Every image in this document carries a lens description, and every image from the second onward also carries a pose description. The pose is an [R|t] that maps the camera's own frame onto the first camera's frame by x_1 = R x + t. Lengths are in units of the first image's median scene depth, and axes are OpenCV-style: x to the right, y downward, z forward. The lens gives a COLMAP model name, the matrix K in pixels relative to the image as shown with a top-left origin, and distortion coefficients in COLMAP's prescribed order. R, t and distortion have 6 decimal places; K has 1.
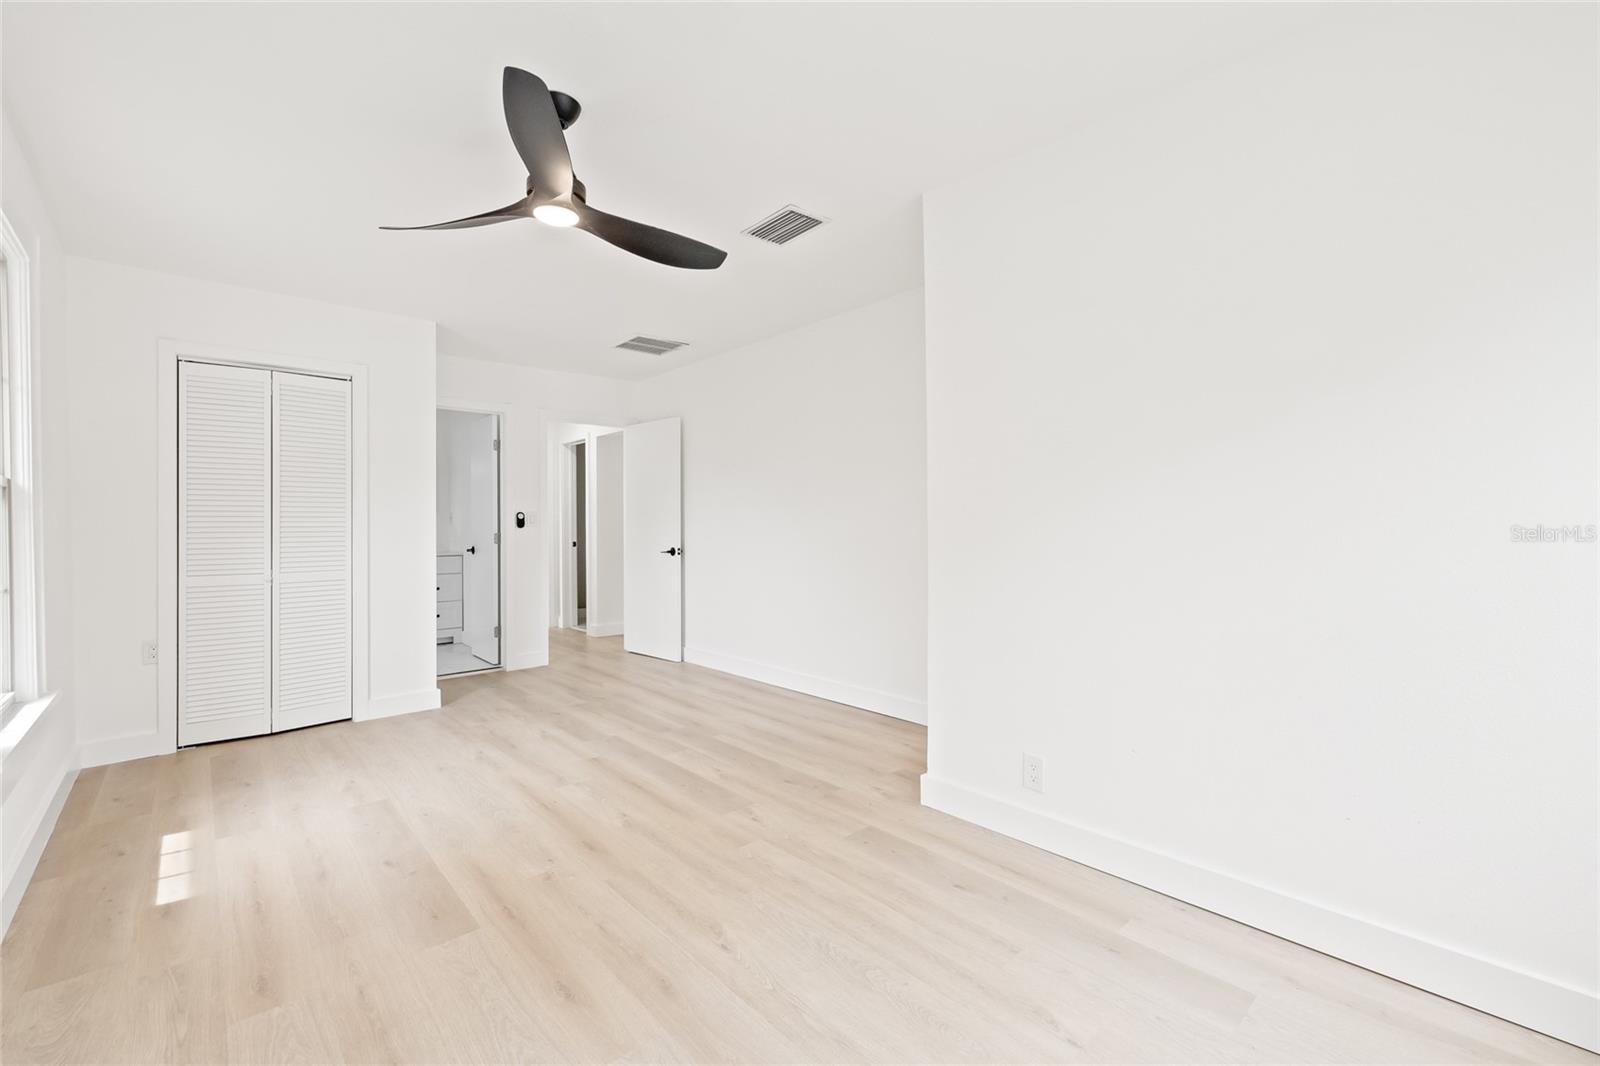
lens RADIAL K [[681.6, 0, 800.0], [0, 681.6, 533.0], [0, 0, 1]] dist [-0.000172, -0.000024]
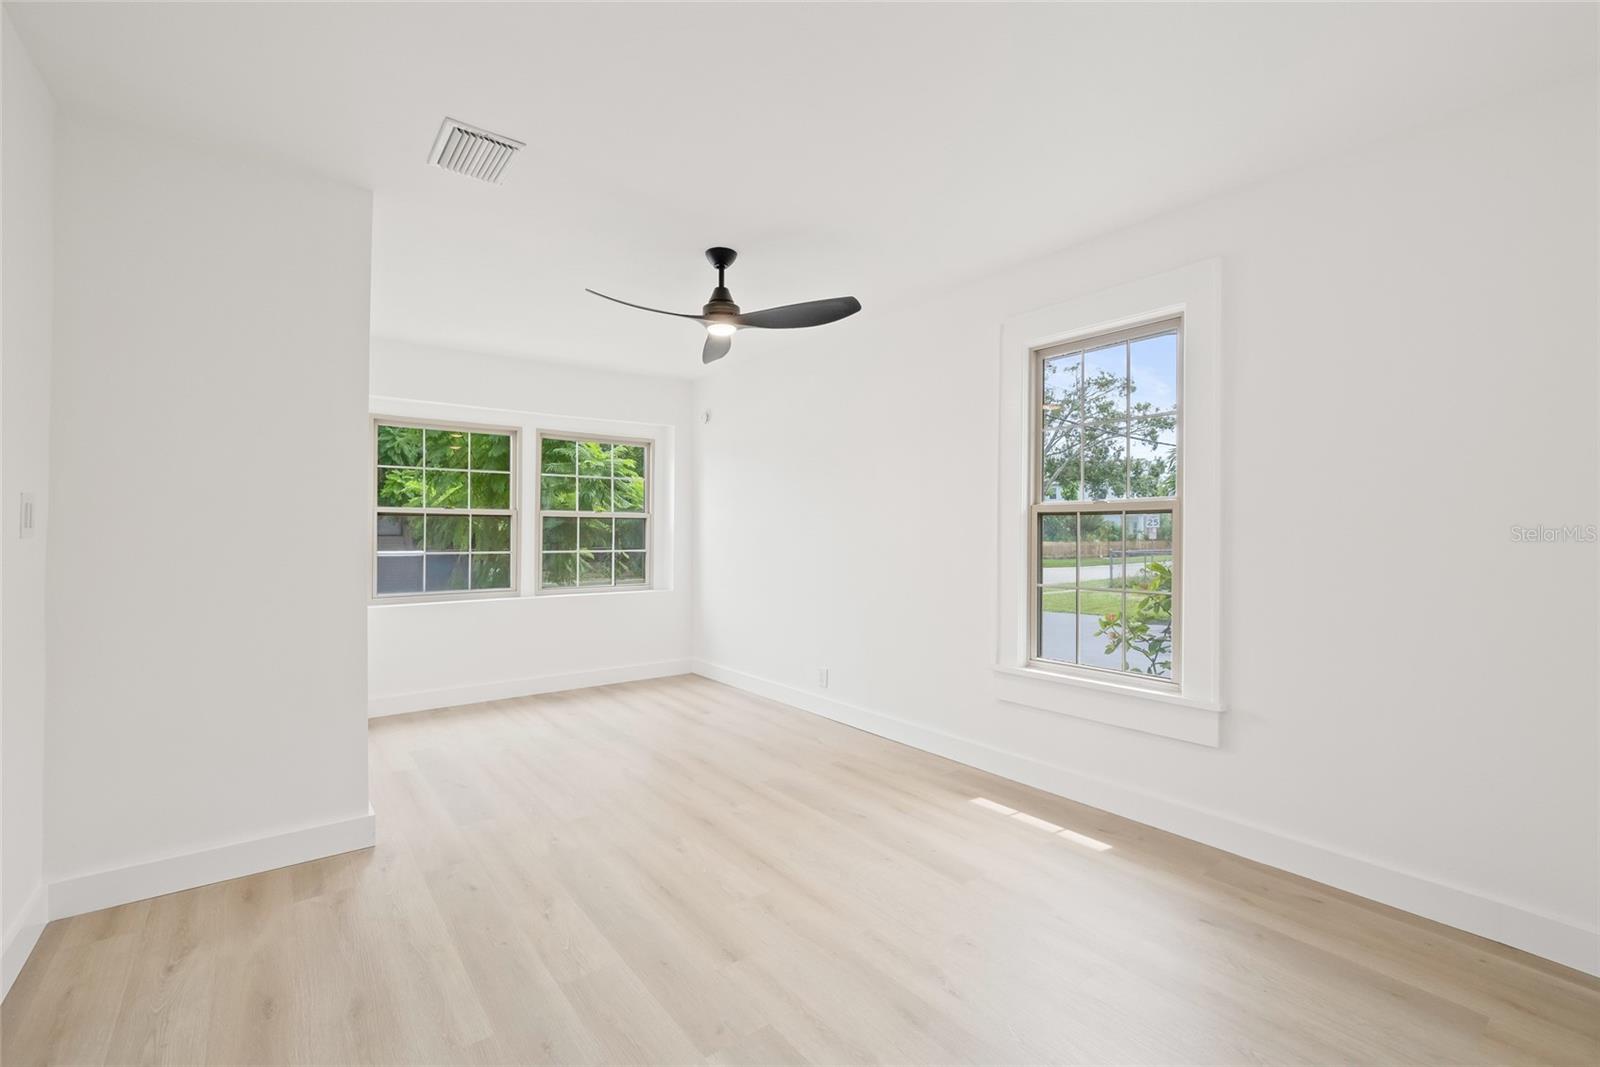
lens RADIAL K [[681.6, 0, 800.0], [0, 681.6, 533.5], [0, 0, 1]] dist [-0.000172, -0.000024]
pose [[-0.997804, 0.005395, 0.066016, -0.392715], [0.006256, 0.999898, 0.012842, -0.040241], [-0.065940, 0.013226, -0.997736, 1.548672]]
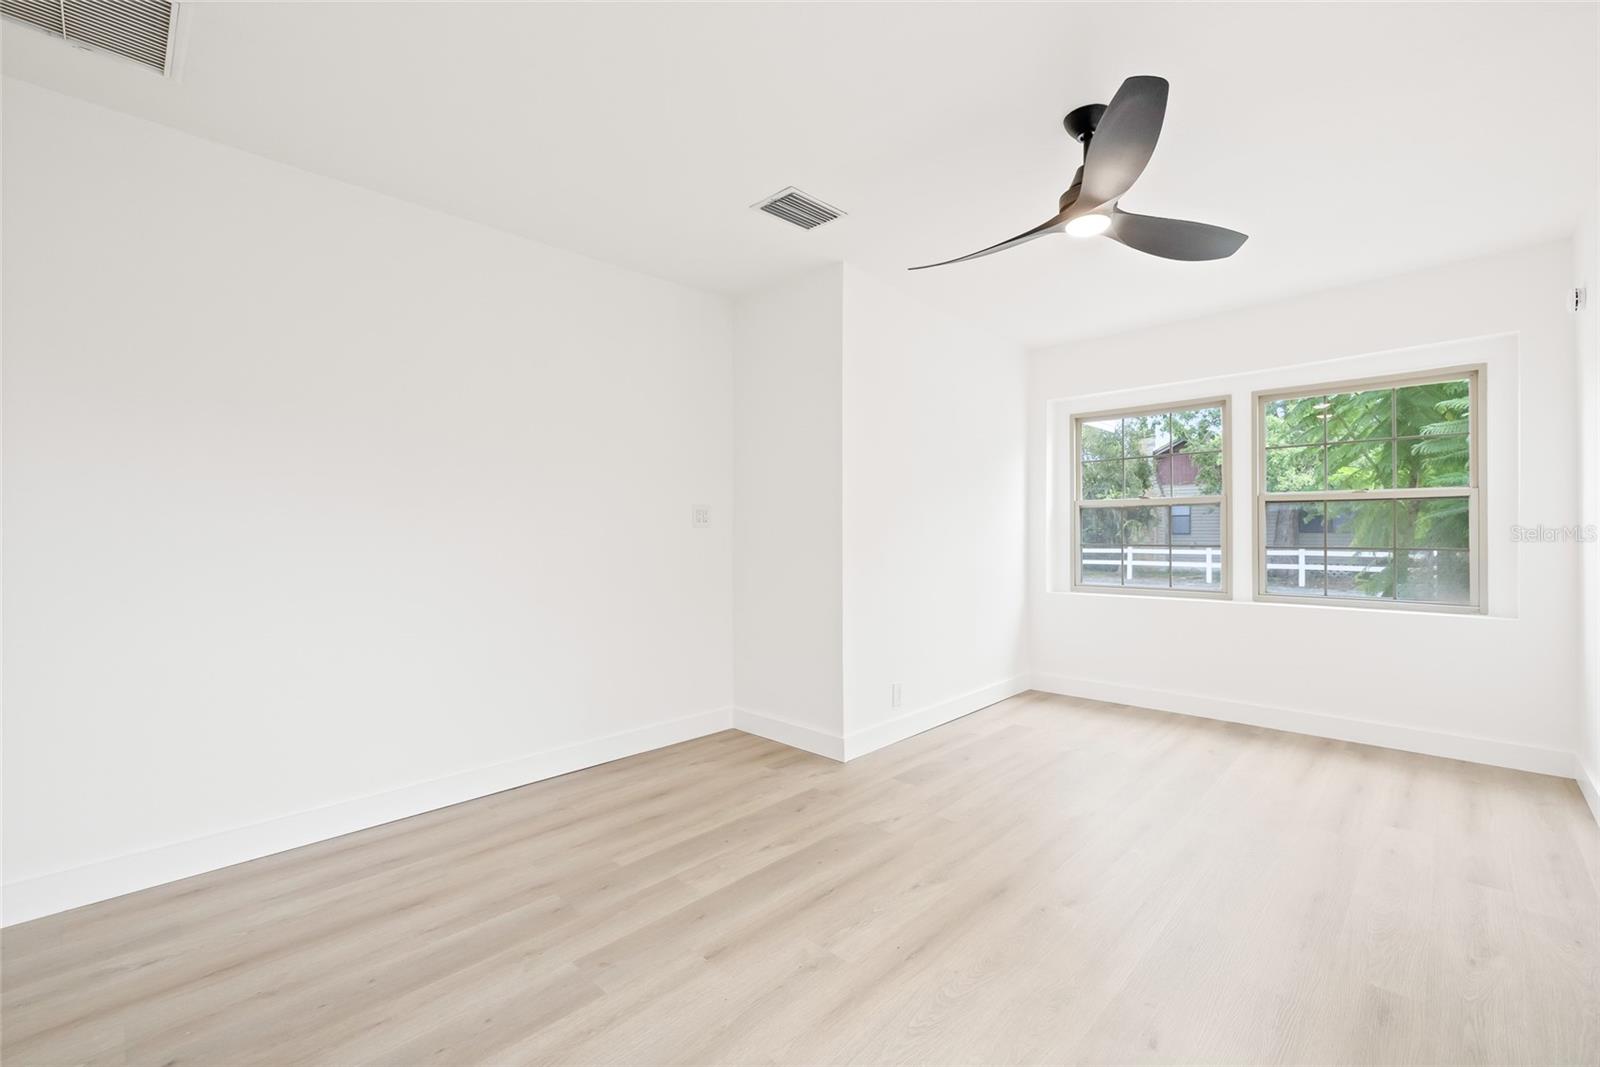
lens RADIAL K [[681.6, 0, 800.0], [0, 681.6, 533.5], [0, 0, 1]] dist [-0.000172, -0.000024]
pose [[-0.079736, 0.006049, 0.996798, -0.849897], [0.014958, 0.999876, -0.004871, -0.009973], [-0.996704, 0.014522, -0.079817, 0.950020]]
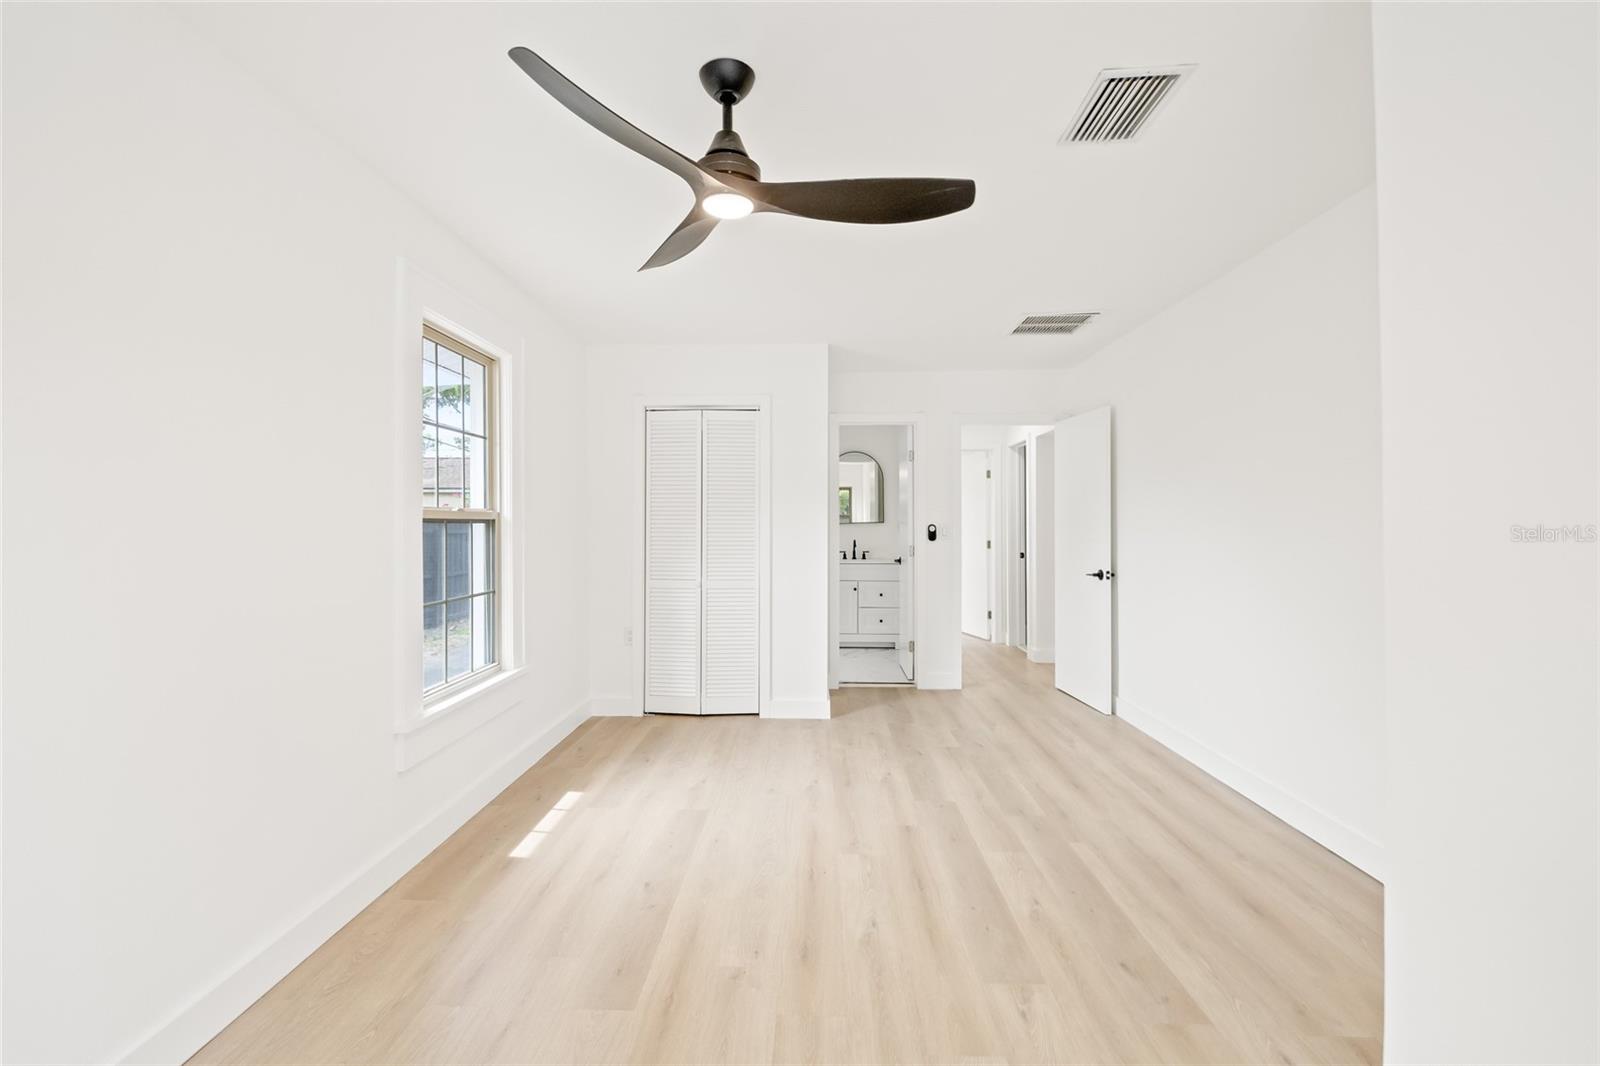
lens RADIAL K [[683.8, 0, 783.2], [0, 683.8, 519.4], [0, 0, 1]] dist [0.001048, 0.000047]
pose [[0.711698, 0.003199, -0.702478, 0.181507], [-0.013482, 0.999868, -0.009106, -0.041619], [0.702356, 0.015951, 0.711647, 0.274090]]
